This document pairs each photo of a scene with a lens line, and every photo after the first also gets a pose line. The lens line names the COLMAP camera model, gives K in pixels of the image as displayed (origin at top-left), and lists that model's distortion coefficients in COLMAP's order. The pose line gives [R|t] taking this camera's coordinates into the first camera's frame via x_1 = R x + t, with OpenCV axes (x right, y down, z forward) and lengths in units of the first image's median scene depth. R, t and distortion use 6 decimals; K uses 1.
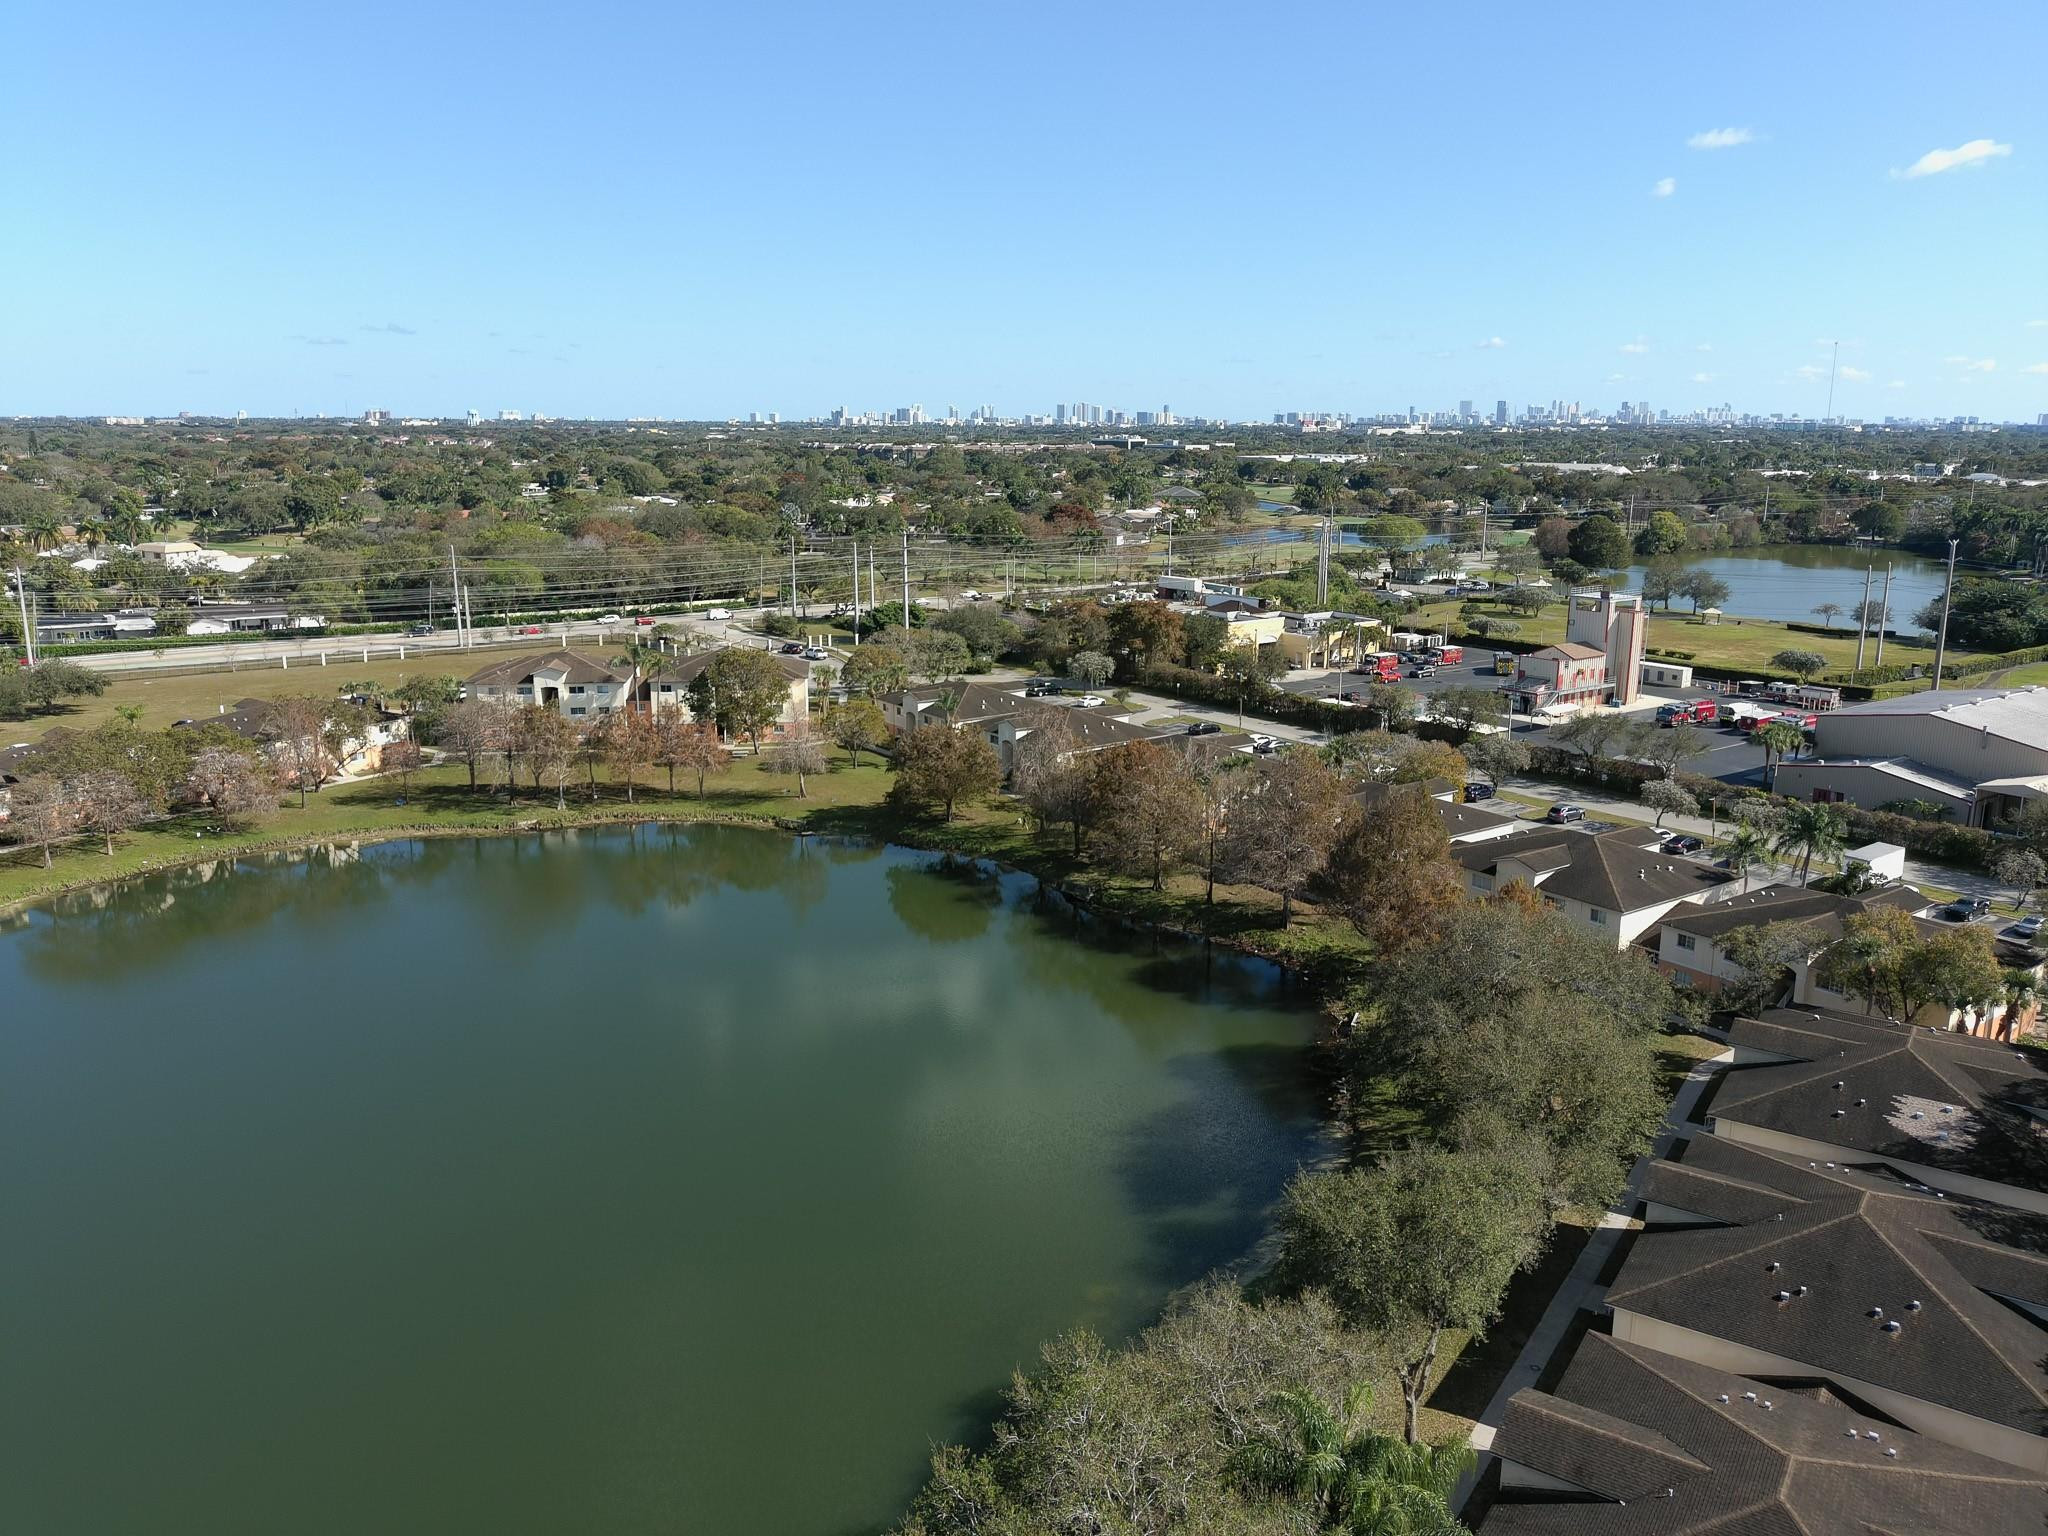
lens RADIAL K [[1520.1, 0, 1021.6], [0, 1520.1, 770.3], [0, 0, 1]] dist [0.037421, -0.039913]
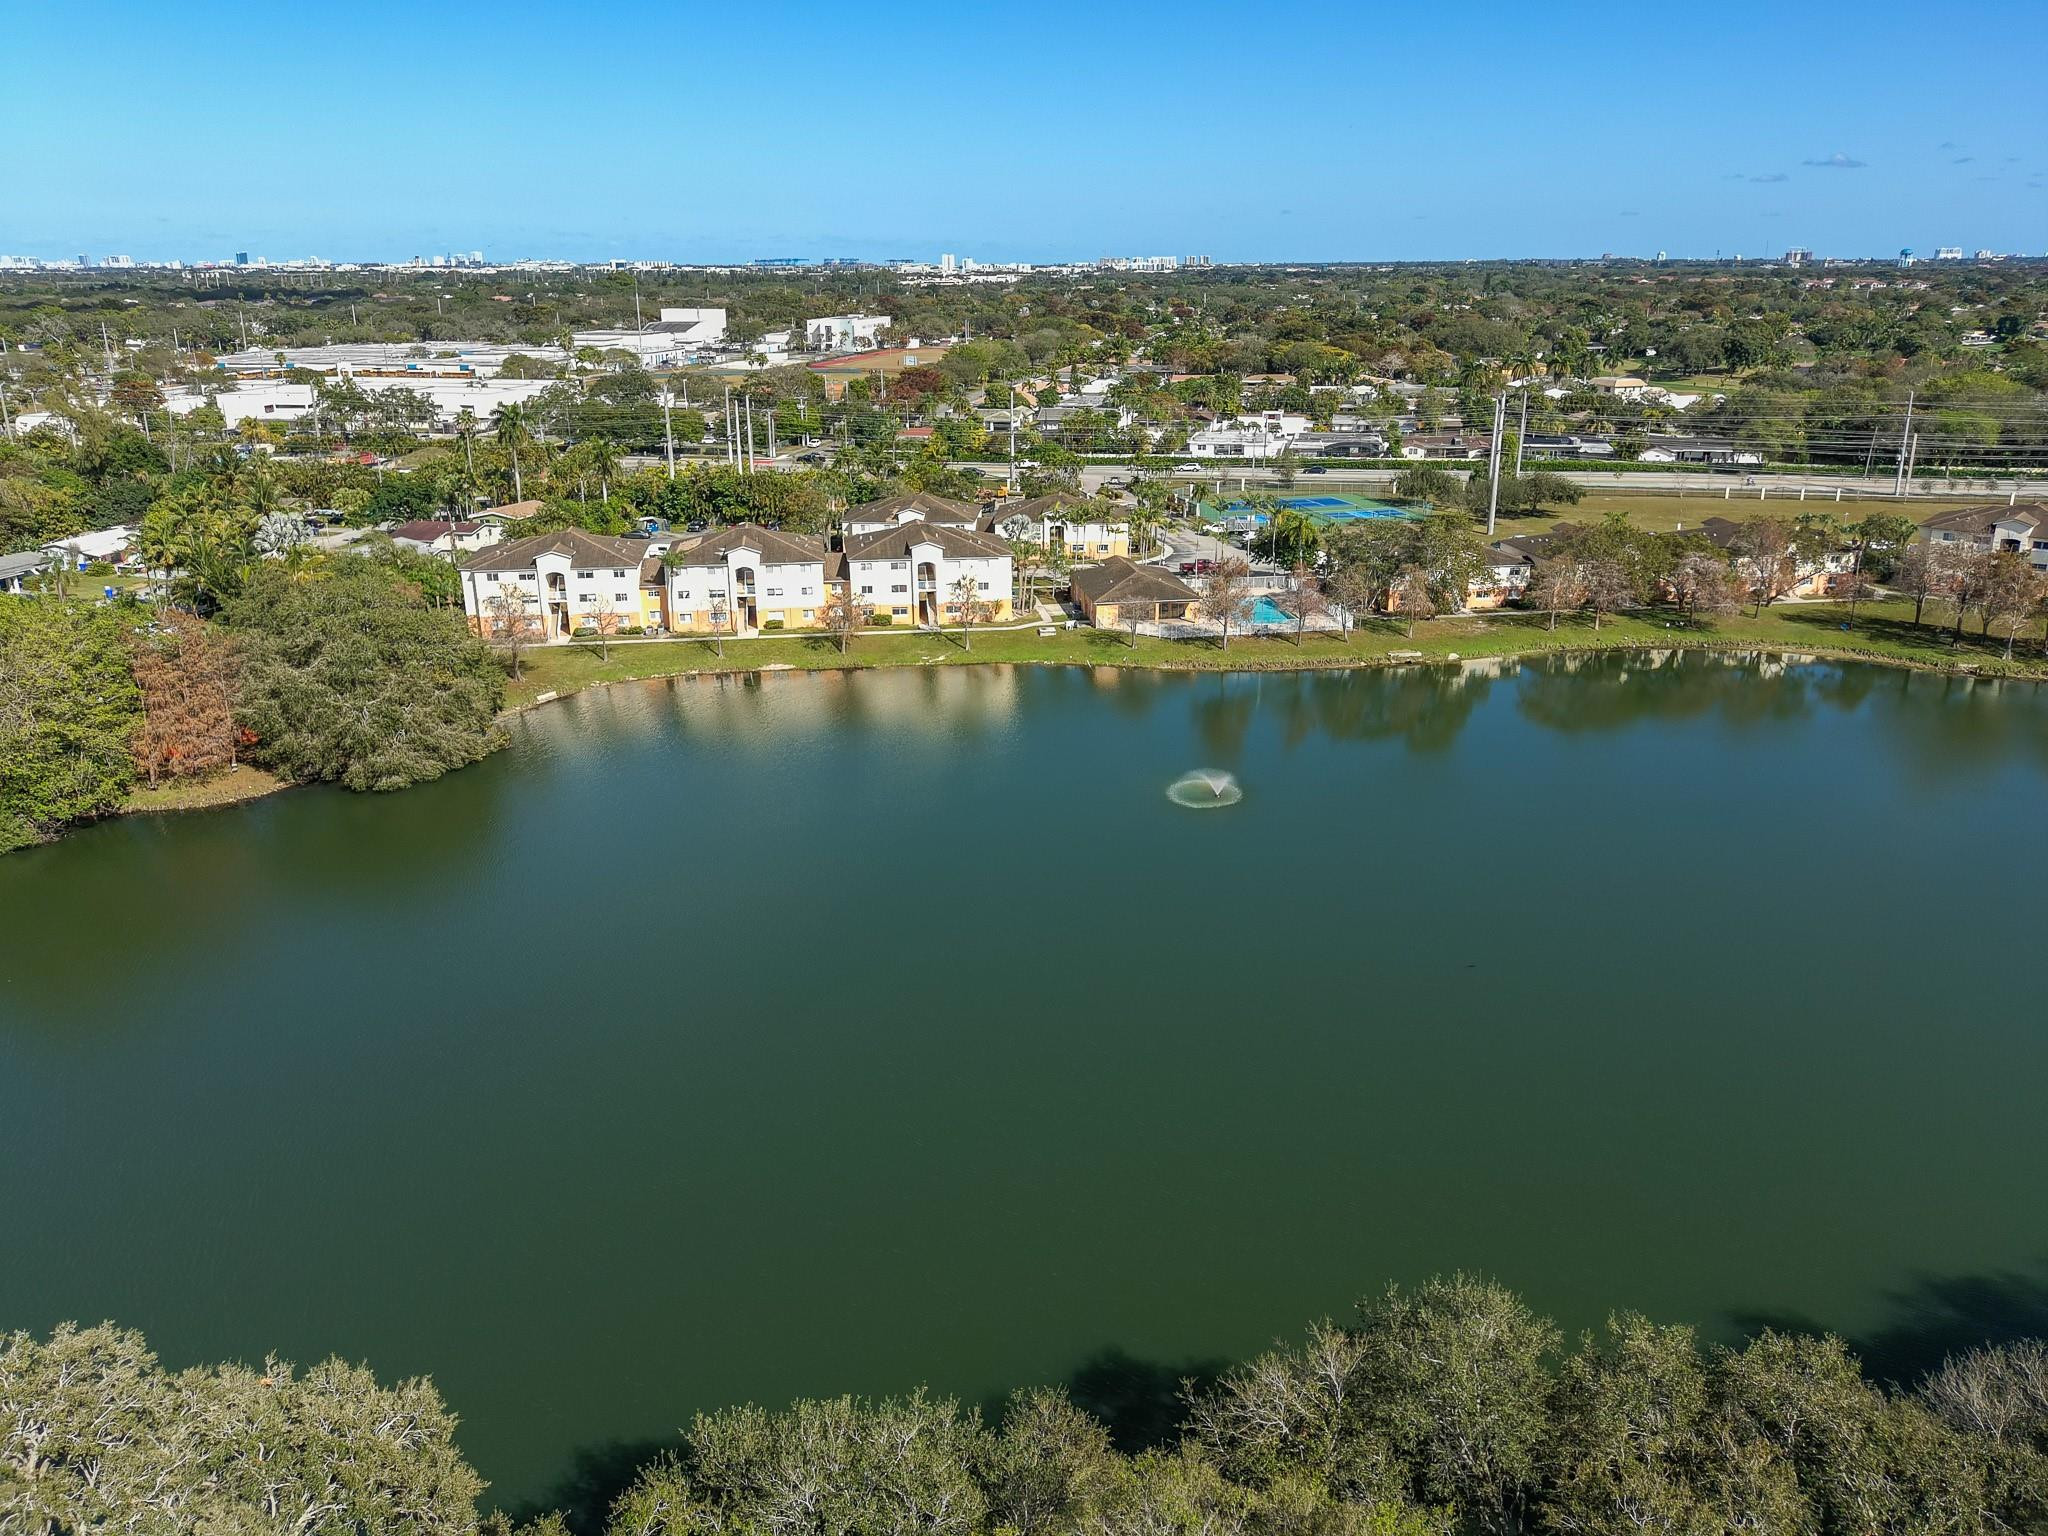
lens RADIAL K [[1520.1, 0, 1039.8], [0, 1520.1, 770.1], [0, 0, 1]] dist [0.037421, -0.039913]
pose [[0.686043, 0.227053, -0.691224, -0.013303], [-0.158301, 0.973880, 0.162786, 0.026715], [0.710130, -0.002257, 0.704067, -0.153095]]
